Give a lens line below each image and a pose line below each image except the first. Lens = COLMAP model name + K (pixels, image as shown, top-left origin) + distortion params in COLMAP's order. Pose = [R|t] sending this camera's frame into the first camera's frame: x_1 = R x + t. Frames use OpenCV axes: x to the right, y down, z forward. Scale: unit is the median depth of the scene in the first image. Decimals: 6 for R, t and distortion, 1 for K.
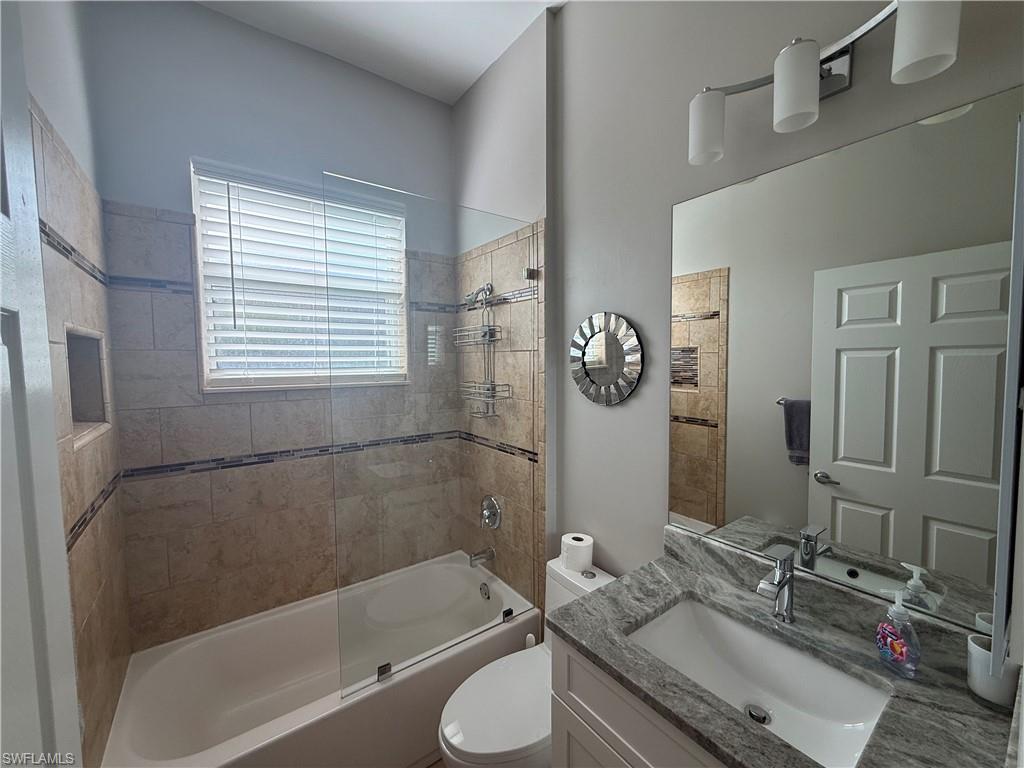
lens RADIAL K [[408.4, 0, 509.8], [0, 408.4, 384.8], [0, 0, 1]] dist [-0.000009, 0.000175]
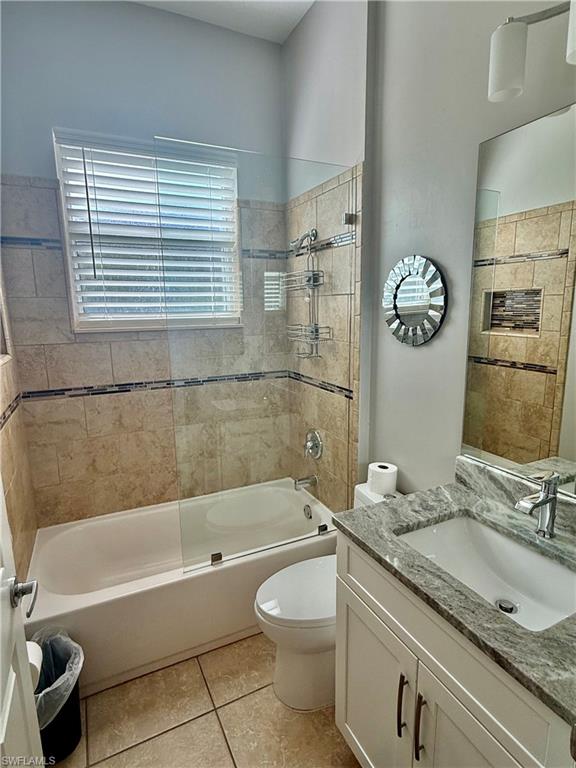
lens RADIAL K [[415.0, 0, 288.0], [0, 415.0, 384.0], [0, 0, 1]] dist [-0.001138, 0.000677]
pose [[0.983232, 0.026851, -0.180374, 0.094928], [-0.004337, 0.992265, 0.124065, 0.013511], [0.182310, -0.121203, 0.975742, -0.101043]]
